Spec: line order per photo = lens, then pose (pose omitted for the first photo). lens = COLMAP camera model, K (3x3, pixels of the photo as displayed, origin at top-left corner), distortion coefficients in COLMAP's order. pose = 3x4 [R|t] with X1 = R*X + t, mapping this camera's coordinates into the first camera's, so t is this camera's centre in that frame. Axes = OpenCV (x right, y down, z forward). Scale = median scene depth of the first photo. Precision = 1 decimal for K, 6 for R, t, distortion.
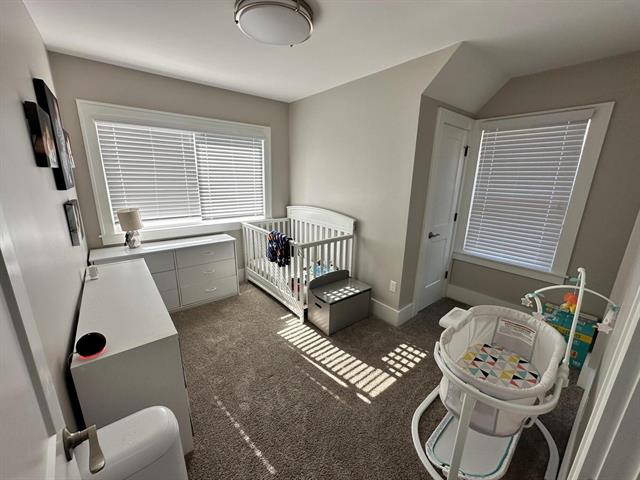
lens RADIAL K [[254.4, 0, 318.0], [0, 254.4, 242.0], [0, 0, 1]] dist [-0.002422, 0.000643]
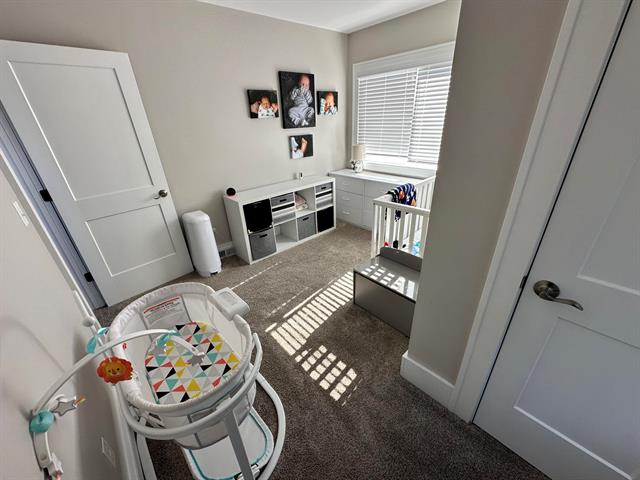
lens RADIAL K [[254.4, 0, 318.4], [0, 254.4, 239.3], [0, 0, 1]] dist [-0.002422, 0.000643]
pose [[0.054312, 0.411808, -0.909651, 0.879654], [-0.215140, 0.894425, 0.392070, -0.189125], [0.975072, 0.174408, 0.137175, 0.811132]]
